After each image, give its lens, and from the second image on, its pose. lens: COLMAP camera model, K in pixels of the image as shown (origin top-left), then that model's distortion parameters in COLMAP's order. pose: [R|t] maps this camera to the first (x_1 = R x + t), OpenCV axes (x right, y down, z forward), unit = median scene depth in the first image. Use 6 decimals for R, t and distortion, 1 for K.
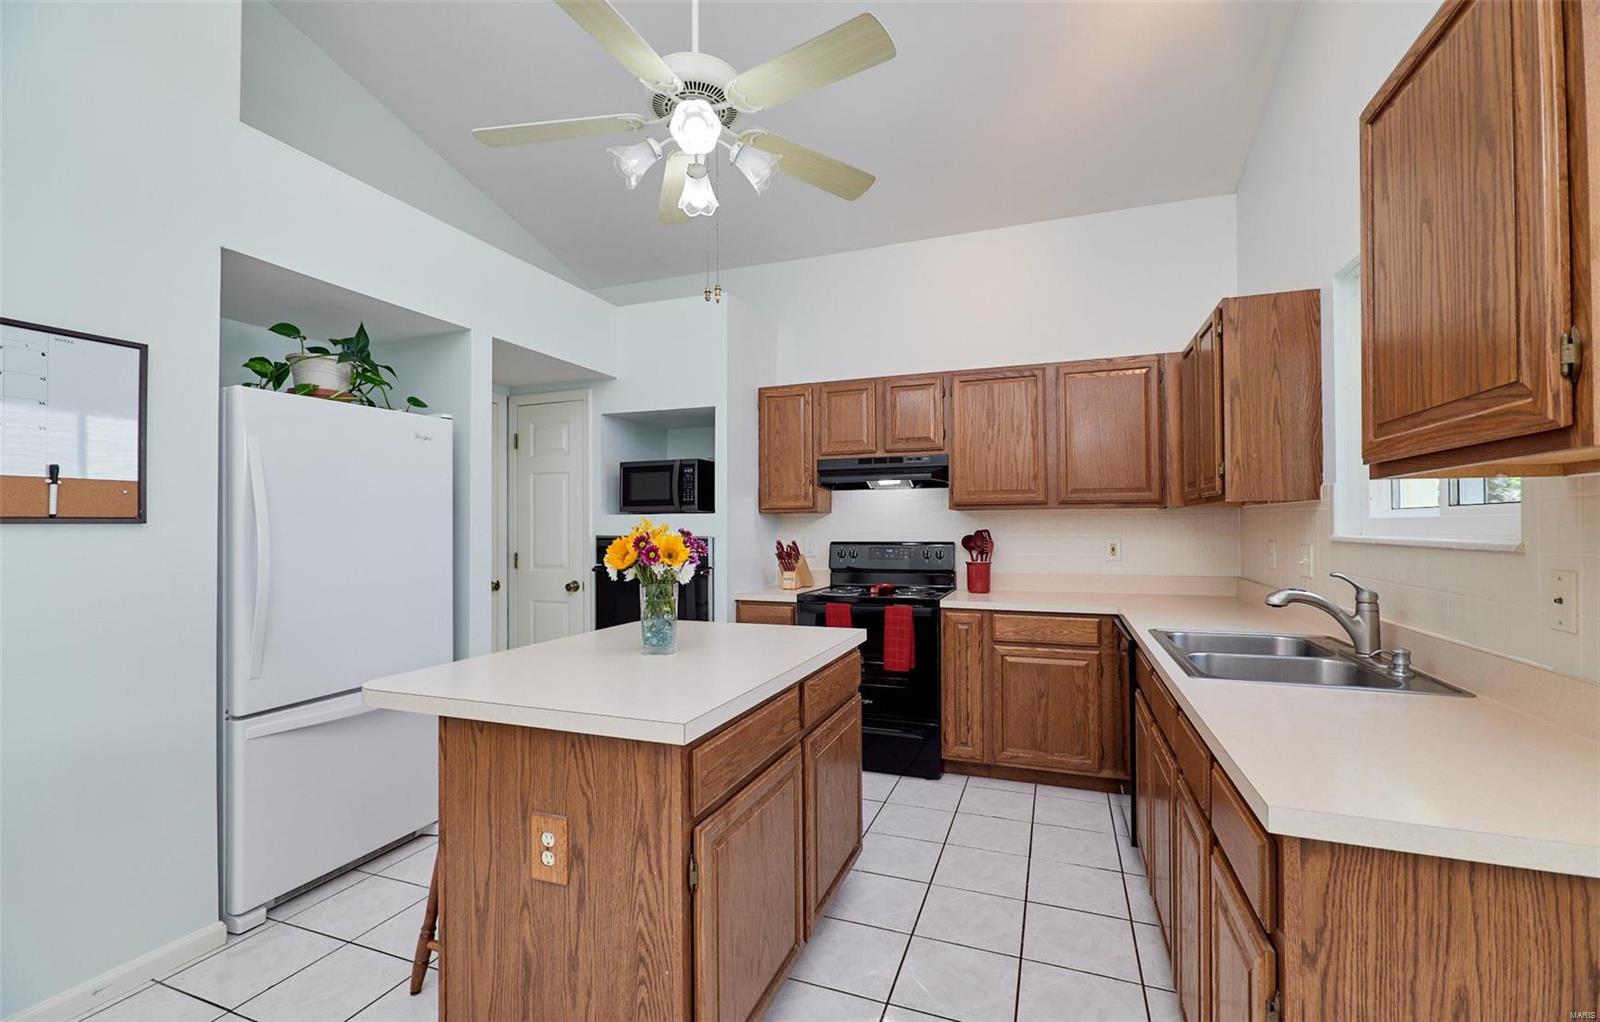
lens RADIAL K [[685.3, 0, 804.6], [0, 685.3, 513.7], [0, 0, 1]] dist [-0.015095, 0.004370]
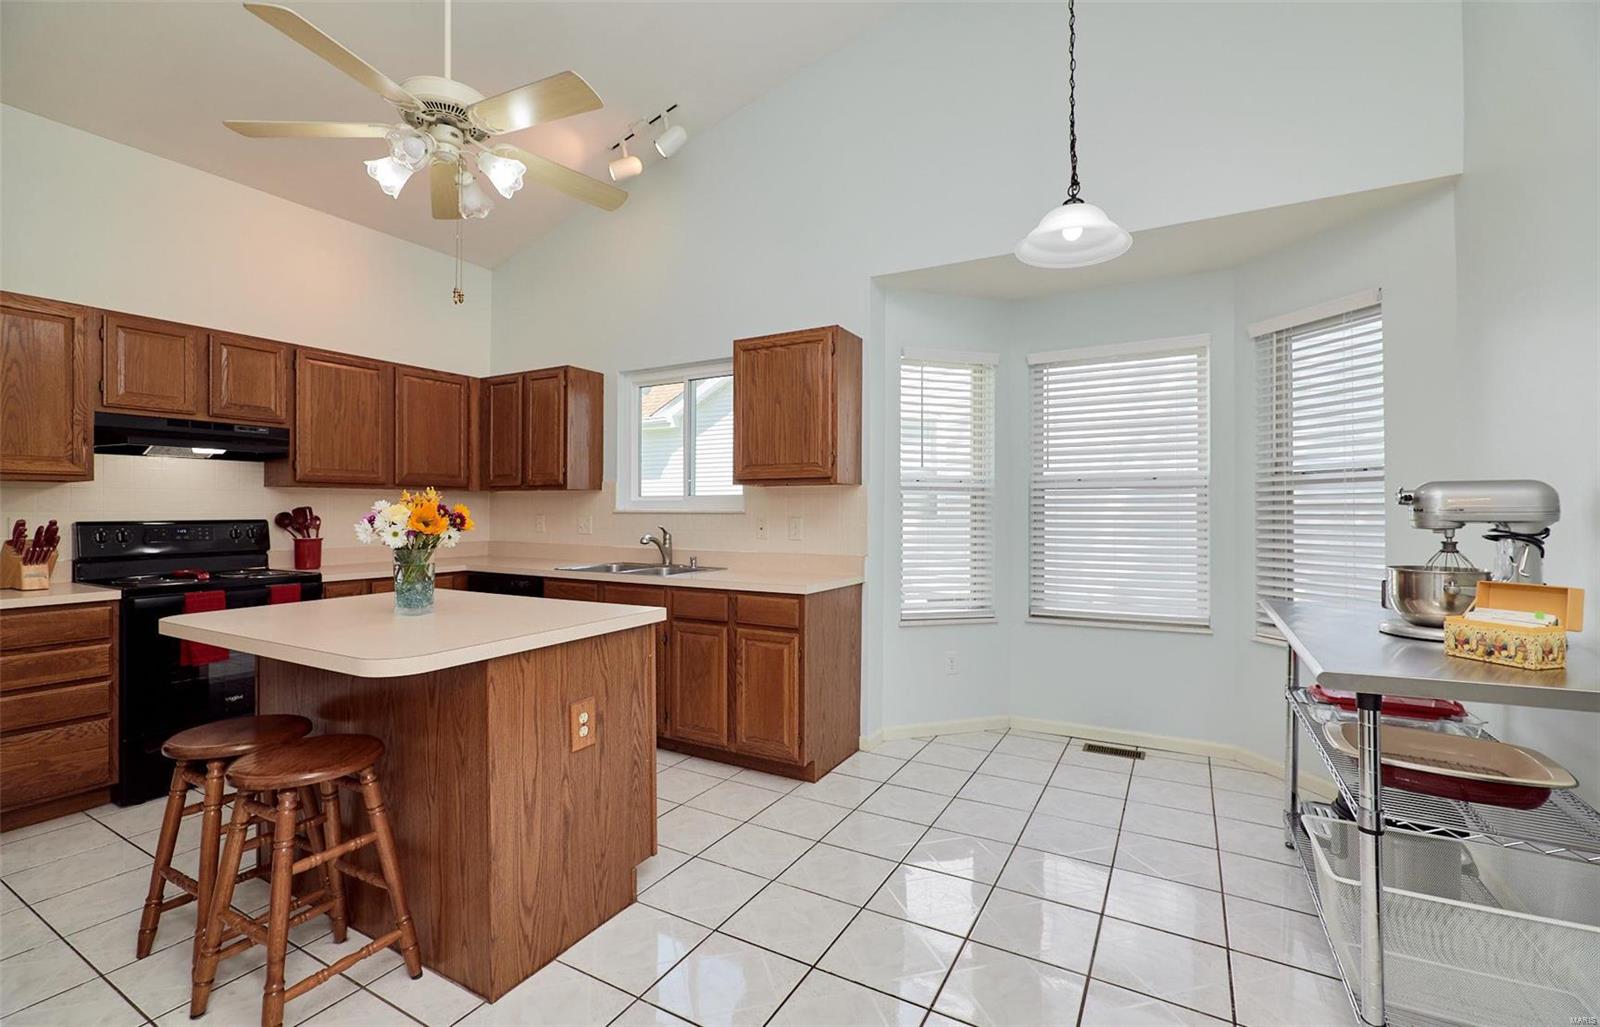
lens RADIAL K [[685.3, 0, 792.5], [0, 685.3, 506.9], [0, 0, 1]] dist [-0.015095, 0.004370]
pose [[0.154866, 0.009974, 0.987885, -0.876780], [-0.019121, 0.999792, -0.007096, 0.024456], [-0.987750, -0.017790, 0.155024, 0.189511]]
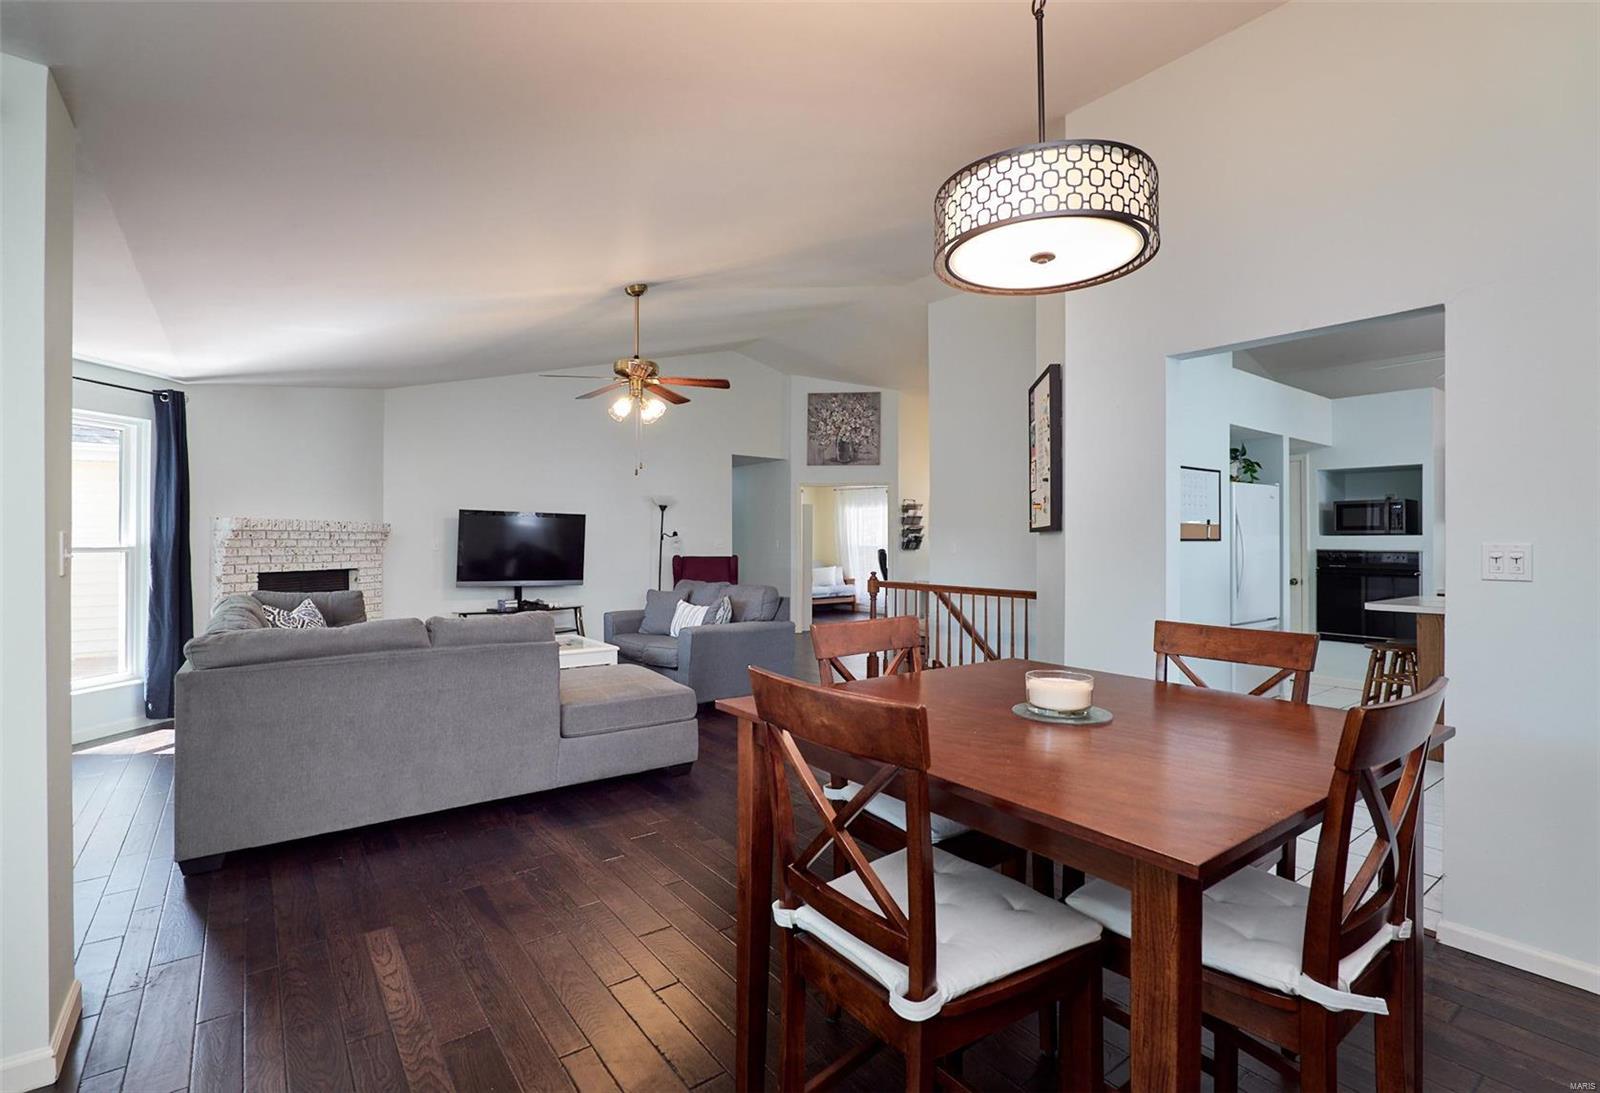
lens RADIAL K [[749.3, 0, 788.0], [0, 749.3, 538.1], [0, 0, 1]] dist [-0.002357, -0.000222]
pose [[0.839985, 0.005034, -0.542586, -0.571239], [0.003054, 0.999897, 0.014004, -0.029824], [0.542601, -0.013420, 0.839883, -1.585232]]
